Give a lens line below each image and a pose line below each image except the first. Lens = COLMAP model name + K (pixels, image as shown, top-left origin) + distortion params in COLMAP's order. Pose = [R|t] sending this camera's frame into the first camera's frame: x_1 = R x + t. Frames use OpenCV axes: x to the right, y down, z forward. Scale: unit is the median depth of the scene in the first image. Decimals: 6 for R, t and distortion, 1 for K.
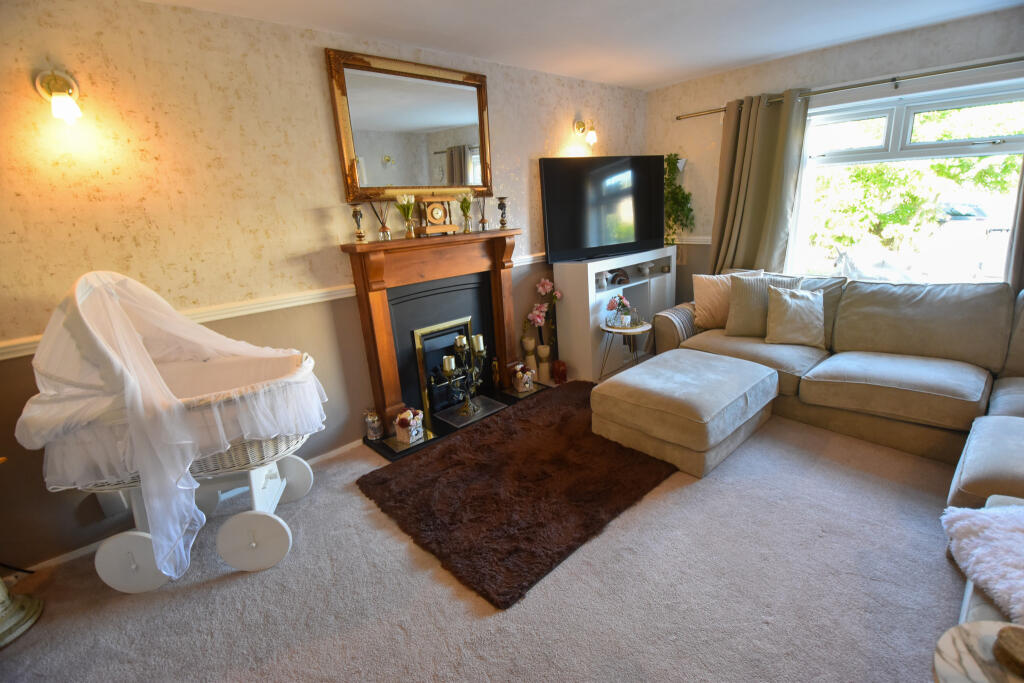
lens RADIAL K [[453.2, 0, 515.9], [0, 453.2, 343.5], [0, 0, 1]] dist [0.001191, -0.017095]
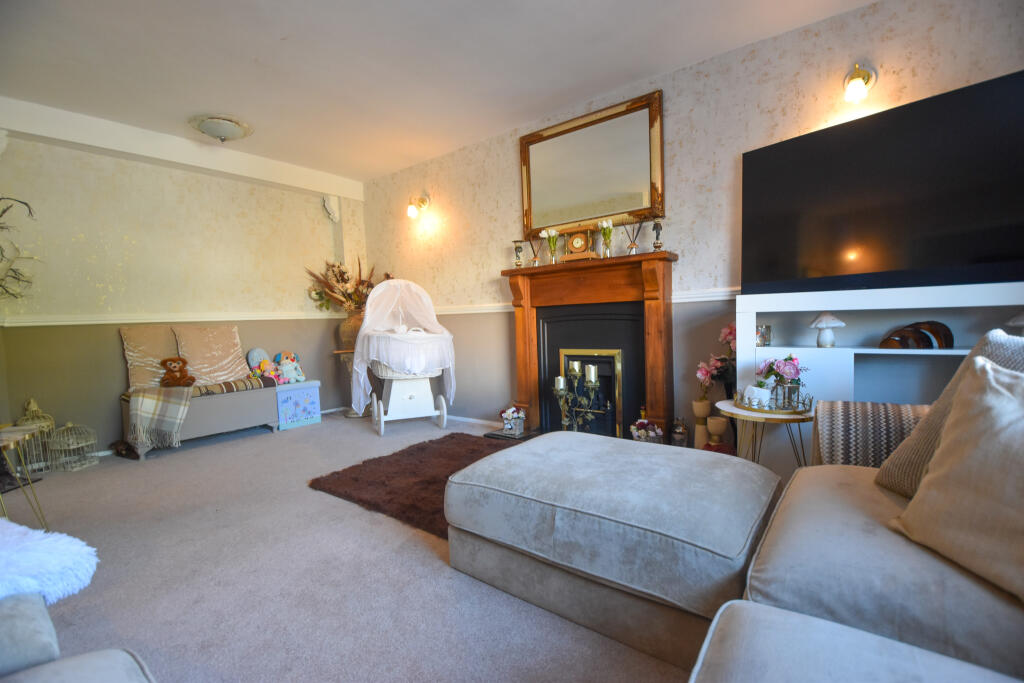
lens RADIAL K [[453.2, 0, 515.9], [0, 453.2, 343.5], [0, 0, 1]] dist [0.001191, -0.017095]
pose [[0.167294, 0.090918, -0.981706, 0.873027], [-0.270721, 0.961700, 0.042931, -0.063244], [0.948010, 0.258586, 0.185500, 0.723261]]
